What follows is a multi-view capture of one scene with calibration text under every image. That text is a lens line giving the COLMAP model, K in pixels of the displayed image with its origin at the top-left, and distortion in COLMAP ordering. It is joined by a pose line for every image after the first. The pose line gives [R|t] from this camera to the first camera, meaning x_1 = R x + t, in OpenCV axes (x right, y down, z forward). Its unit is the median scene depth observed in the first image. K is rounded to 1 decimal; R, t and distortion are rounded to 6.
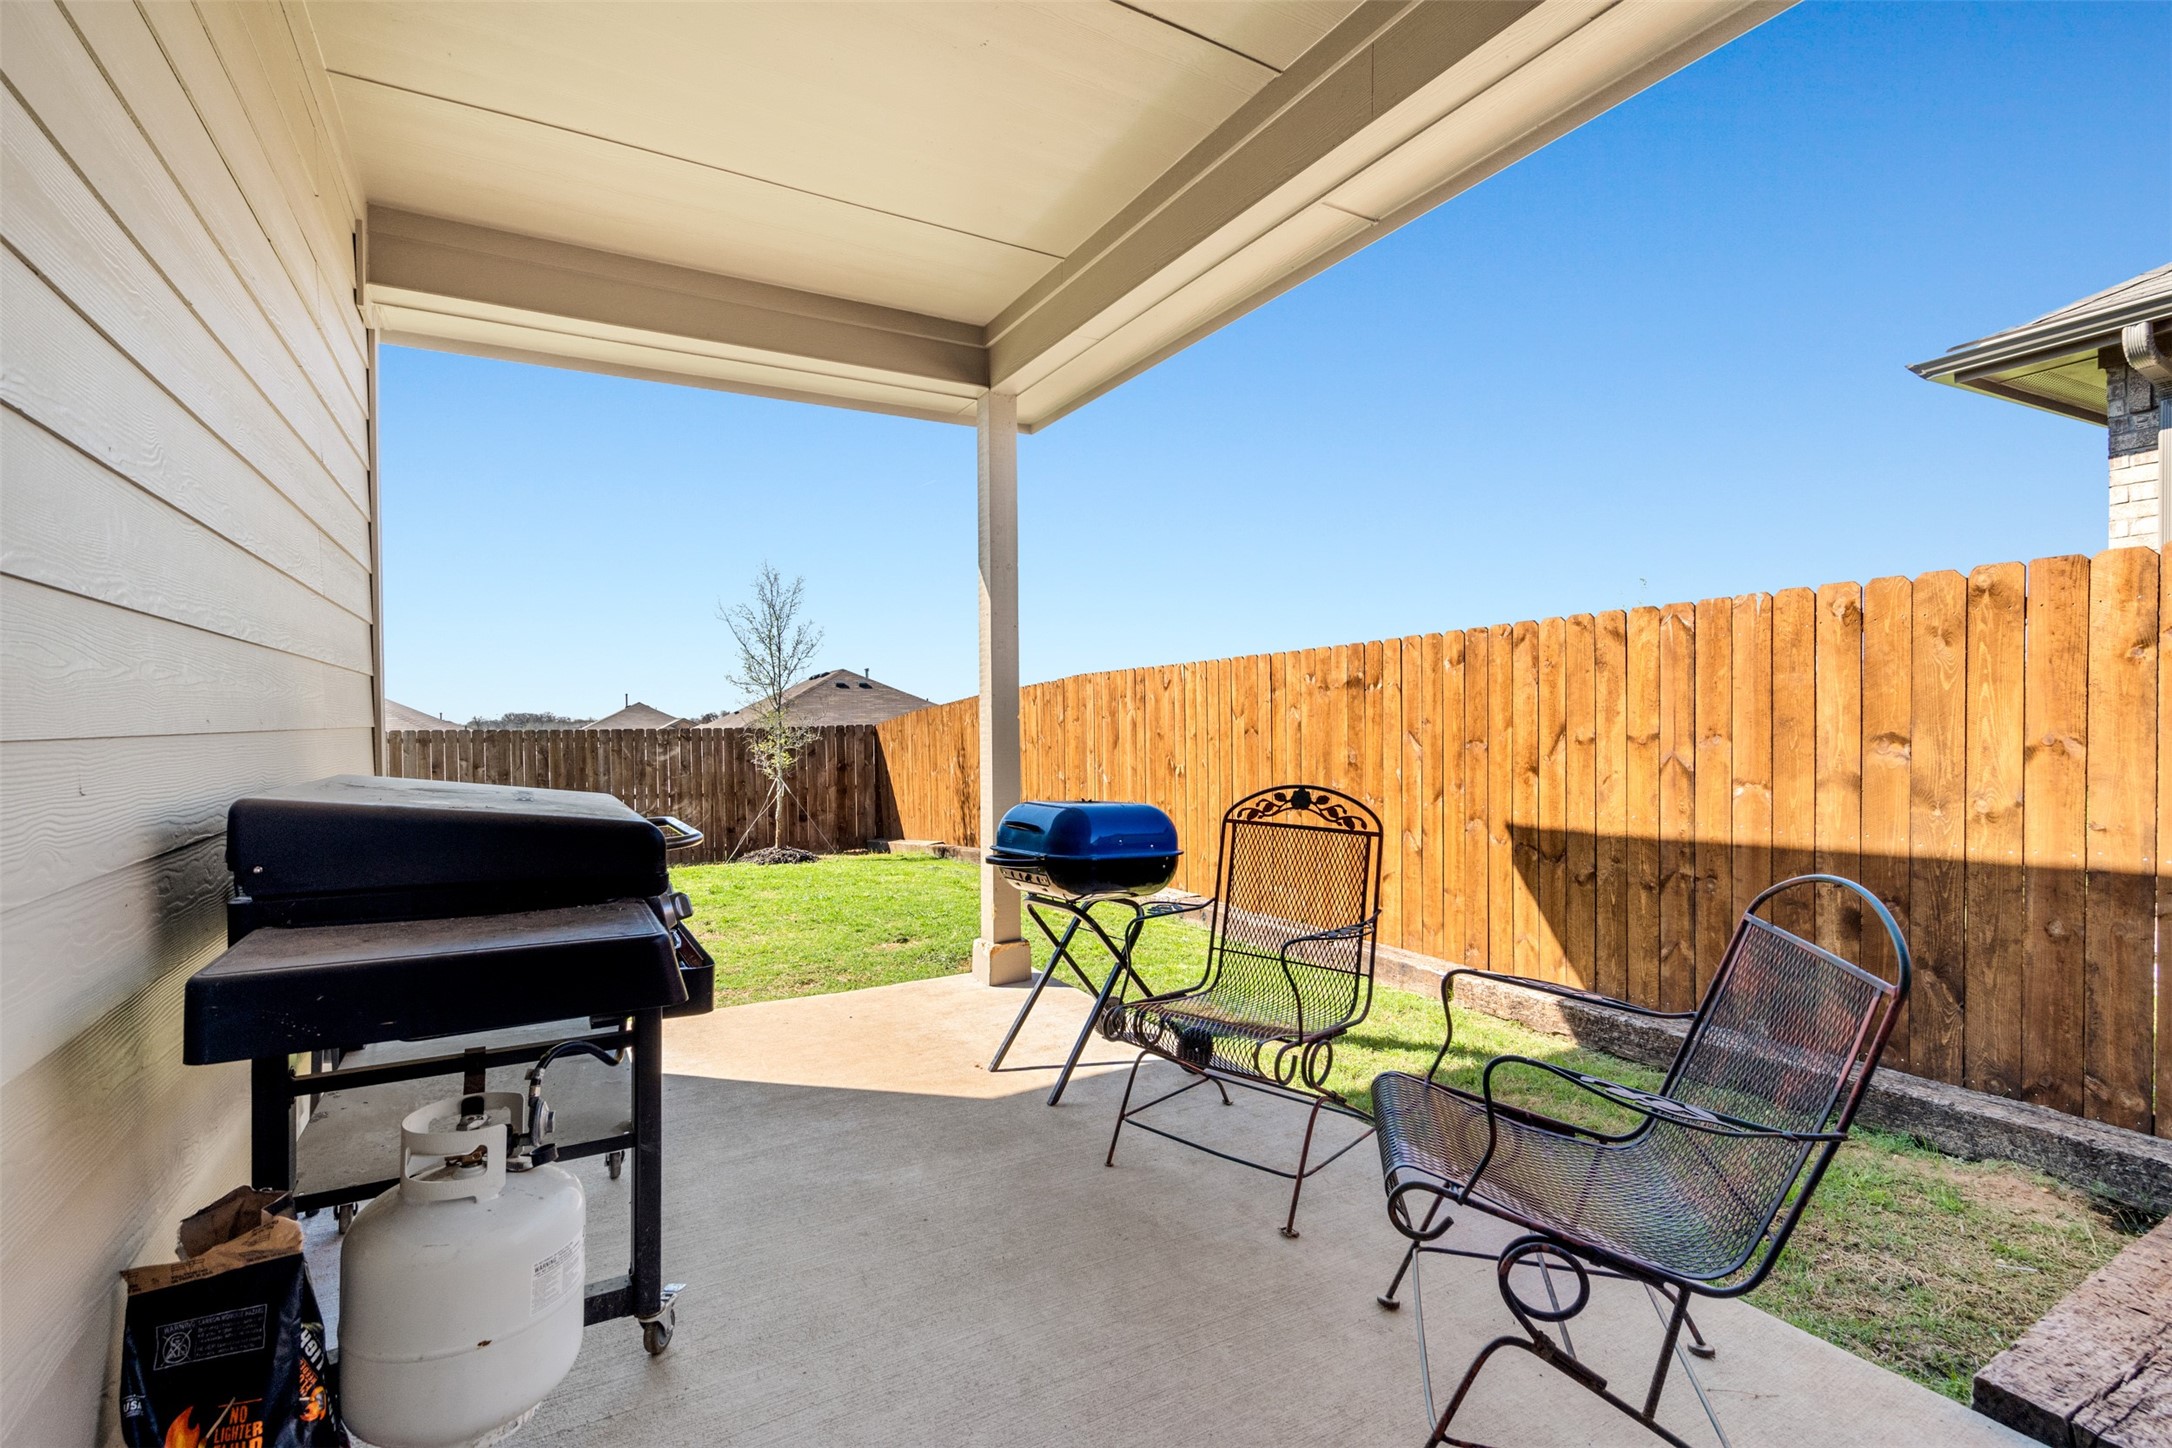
lens RADIAL K [[969.7, 0, 1084.4], [0, 969.7, 722.8], [0, 0, 1]] dist [-0.004451, -0.000264]
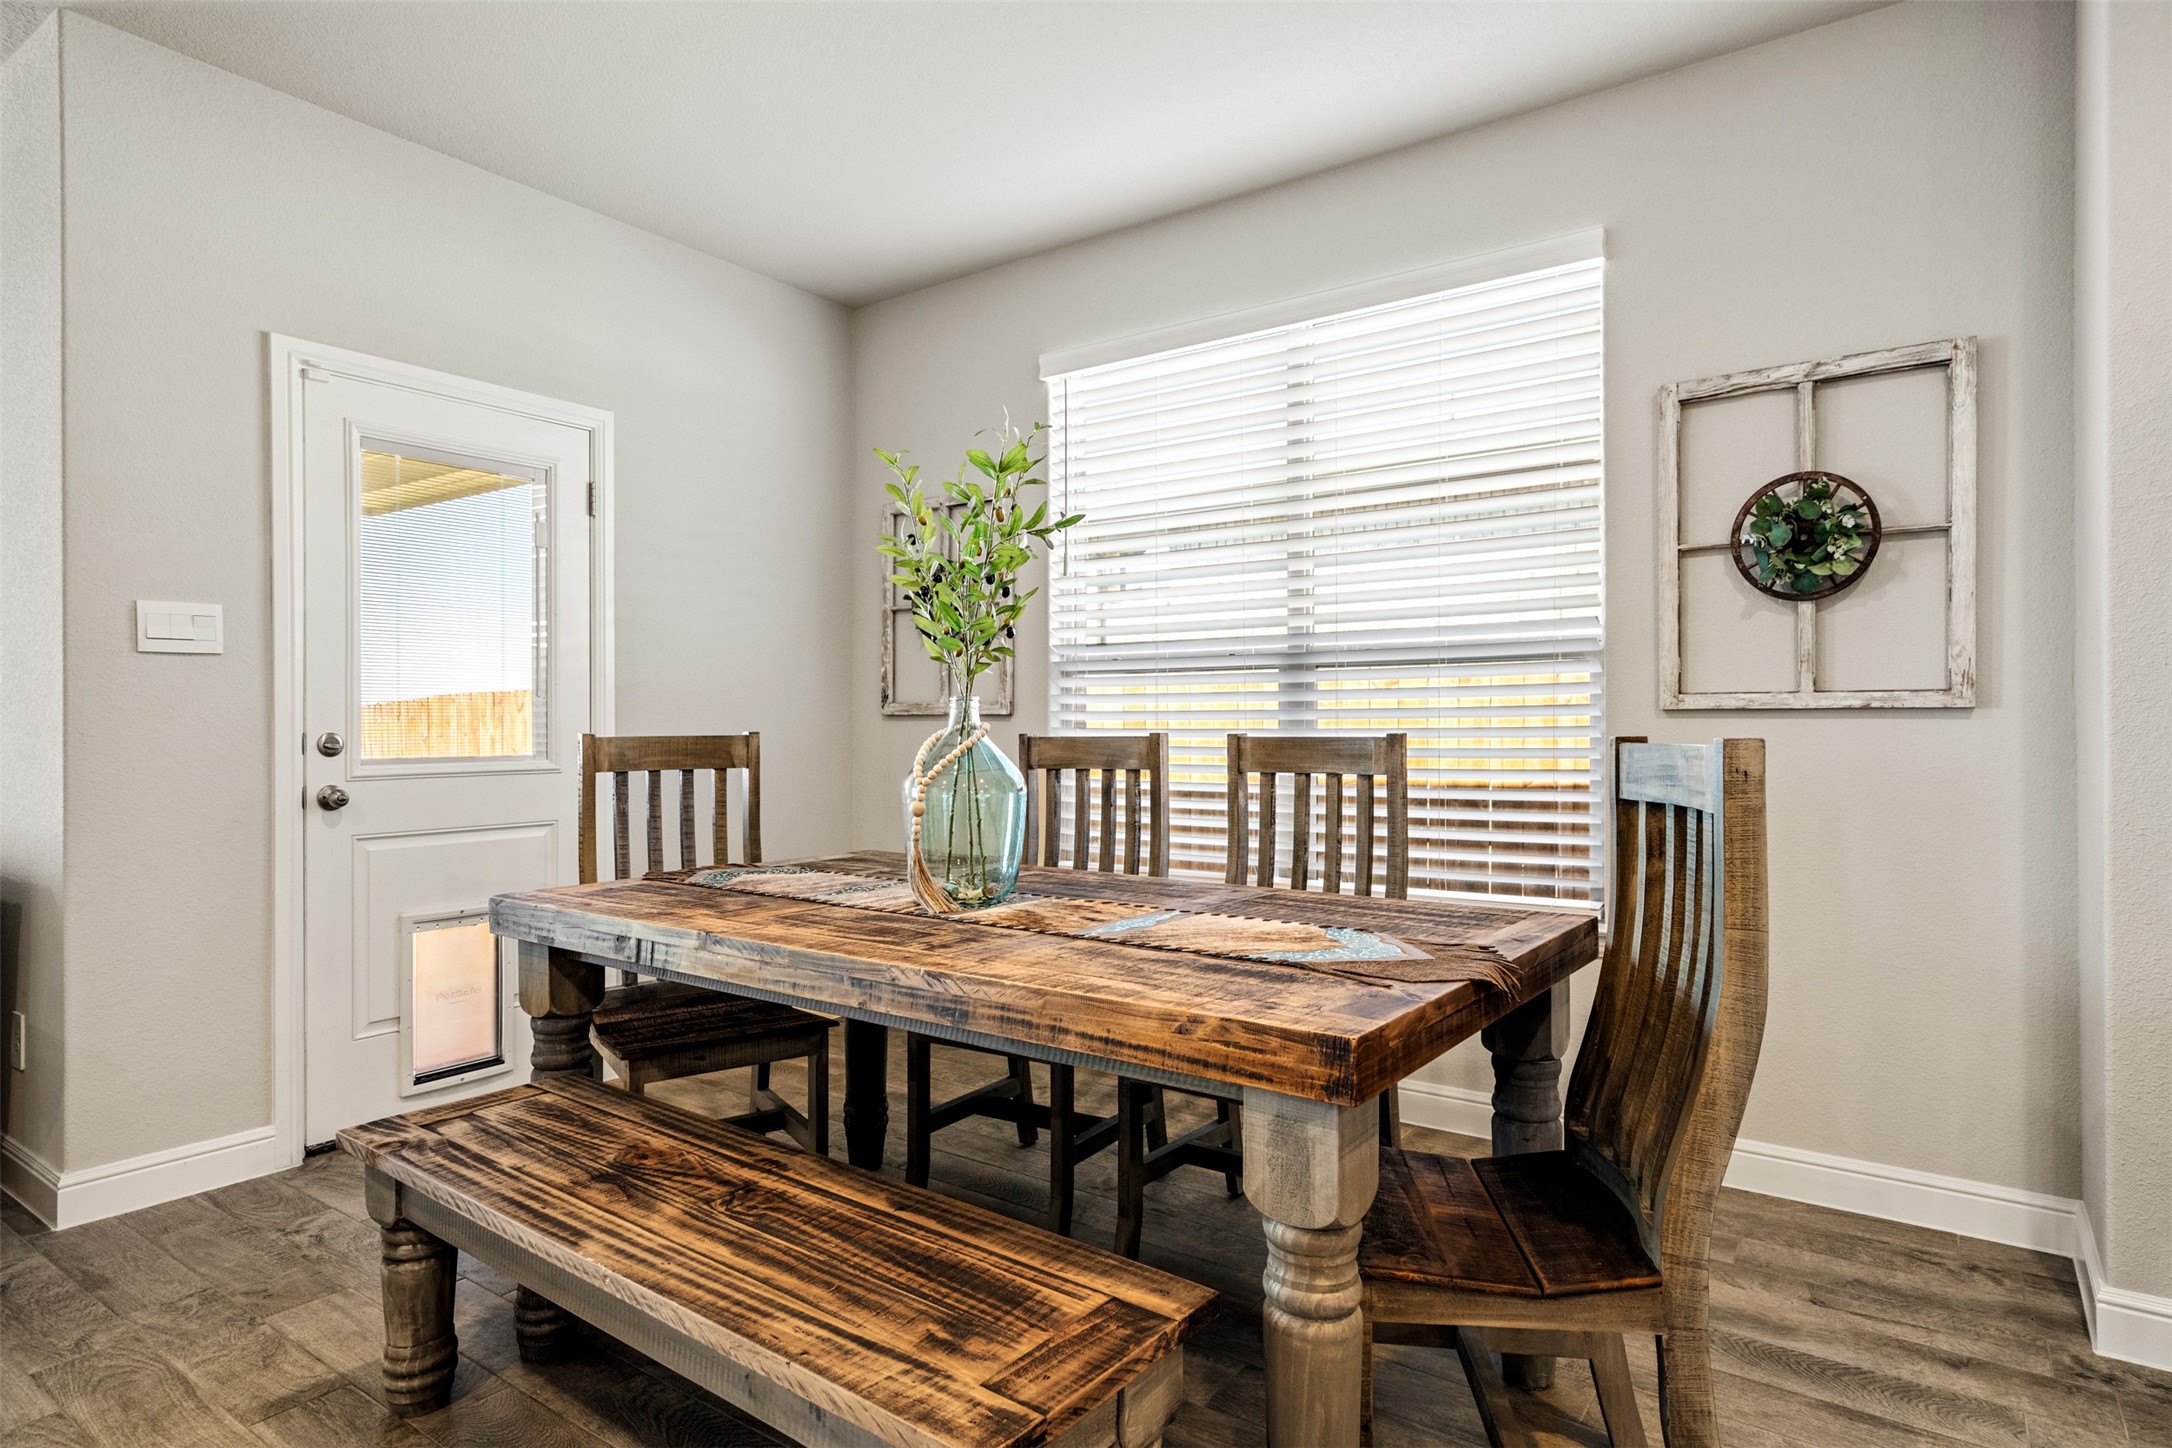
lens RADIAL K [[1189.4, 0, 1086.5], [0, 1189.4, 730.1], [0, 0, 1]] dist [0.030767, 0.000194]
pose [[0.910409, -0.003751, 0.413691, 0.100691], [0.003248, 0.999993, 0.001919, -0.010701], [-0.413696, -0.000404, 0.910415, -0.562607]]
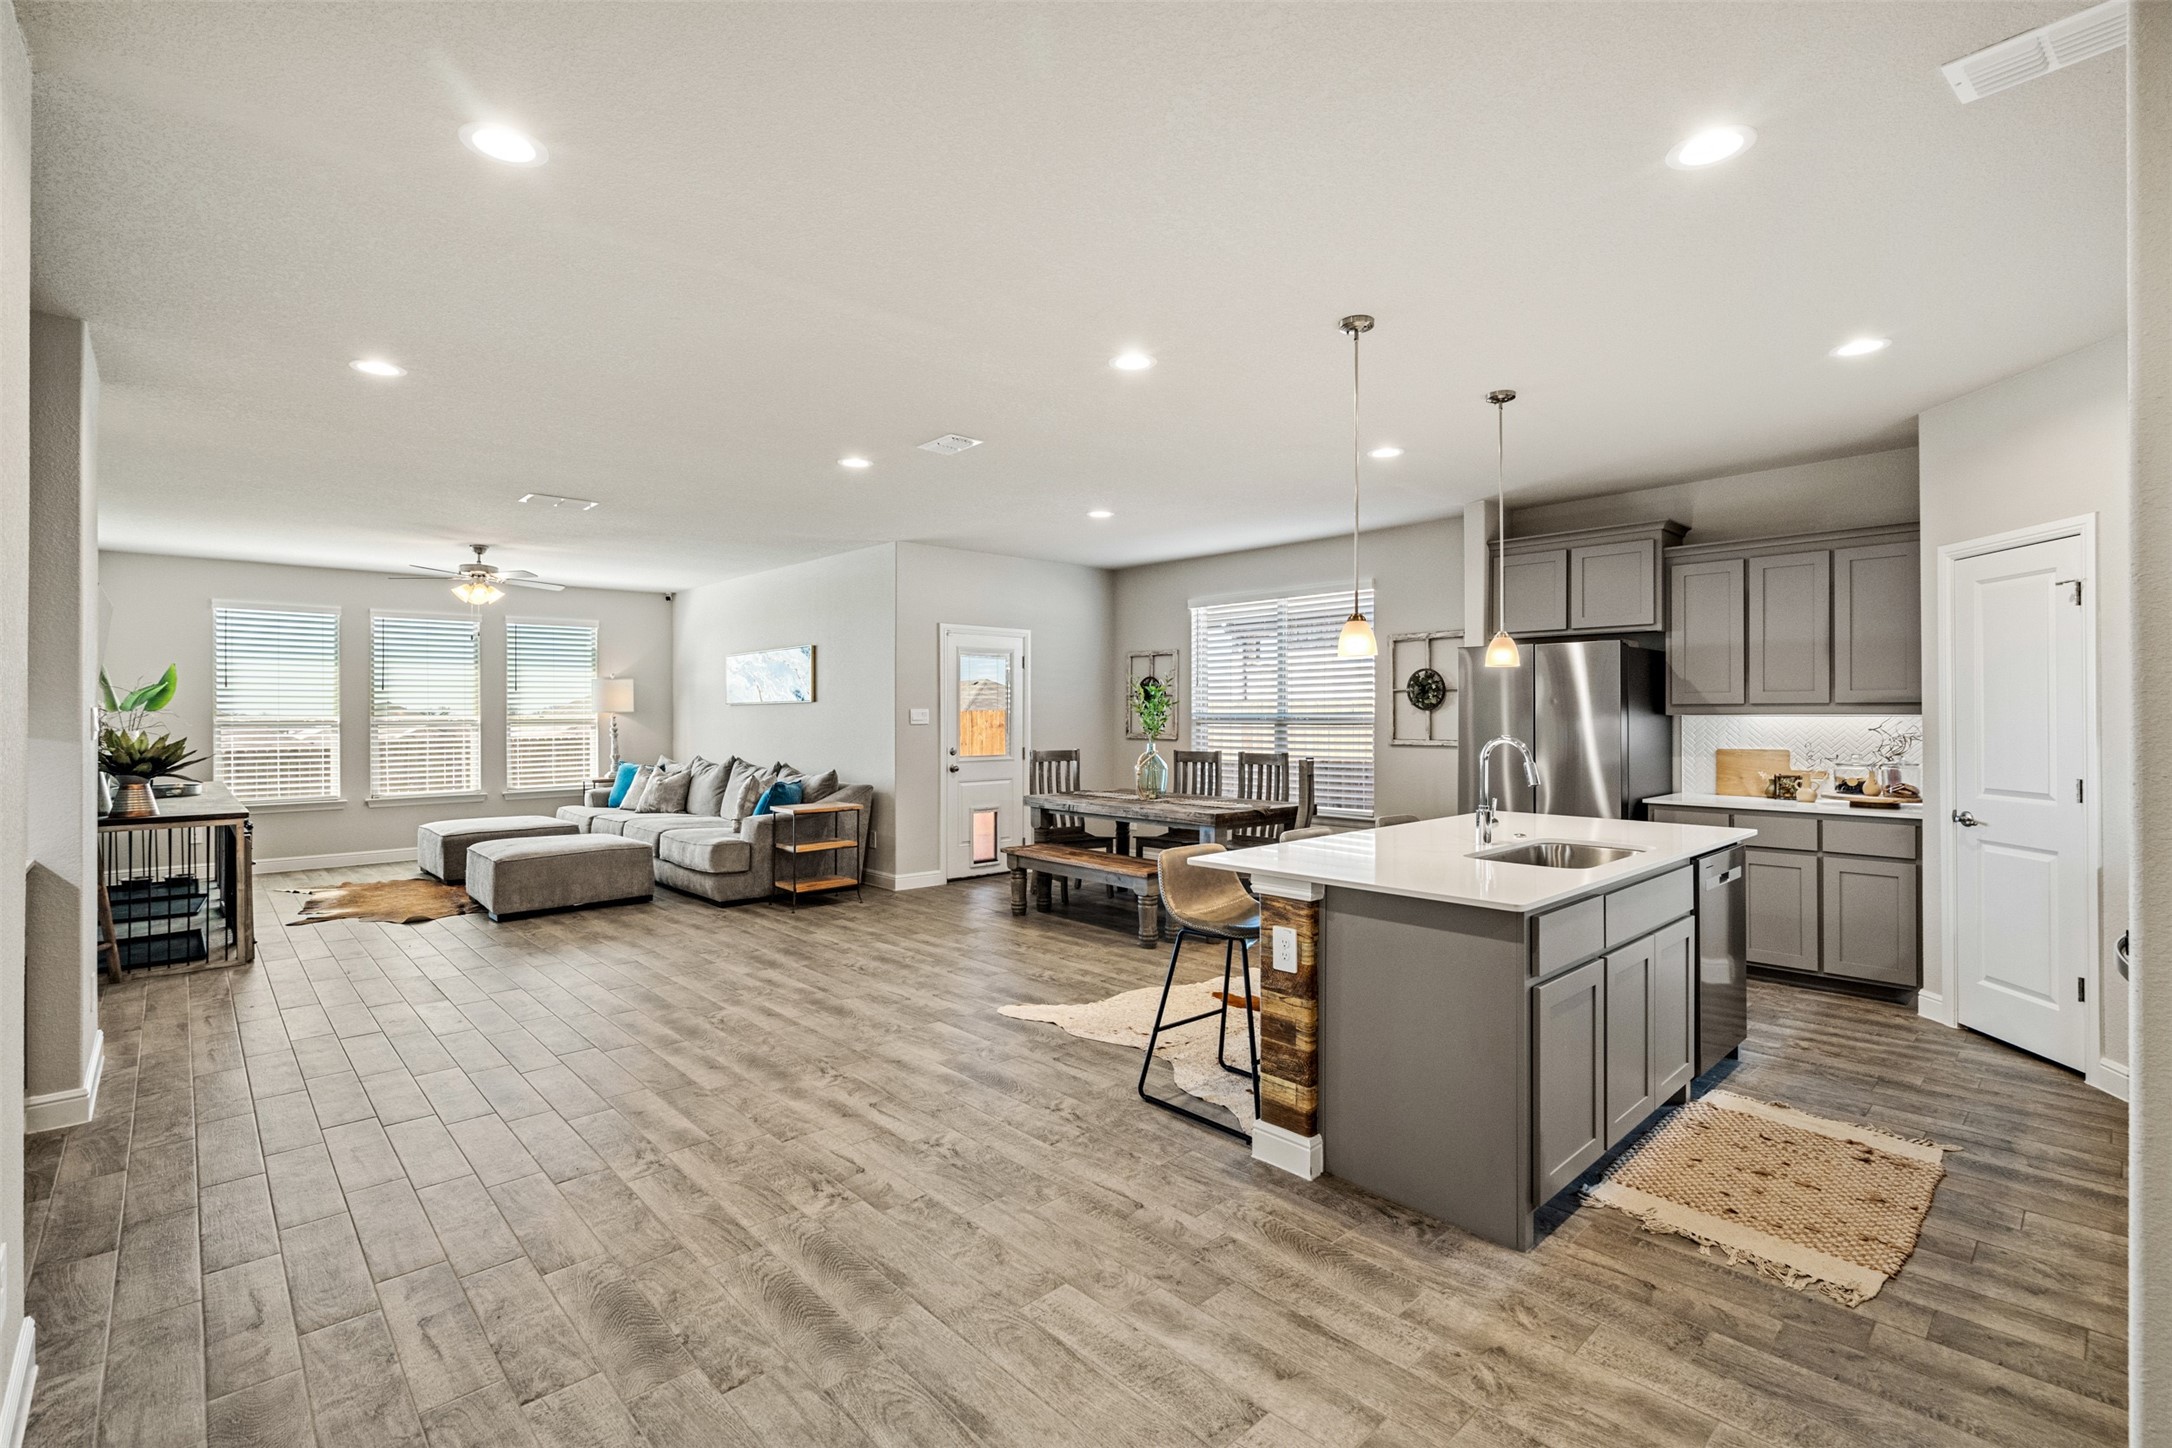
lens RADIAL K [[969.7, 0, 1085.5], [0, 969.7, 720.3], [0, 0, 1]] dist [-0.004451, -0.000264]
pose [[0.973953, 0.000346, 0.226751, -0.485144], [-0.000297, 1.000000, -0.000250, -0.112736], [-0.226751, 0.000176, 0.973953, -2.582958]]
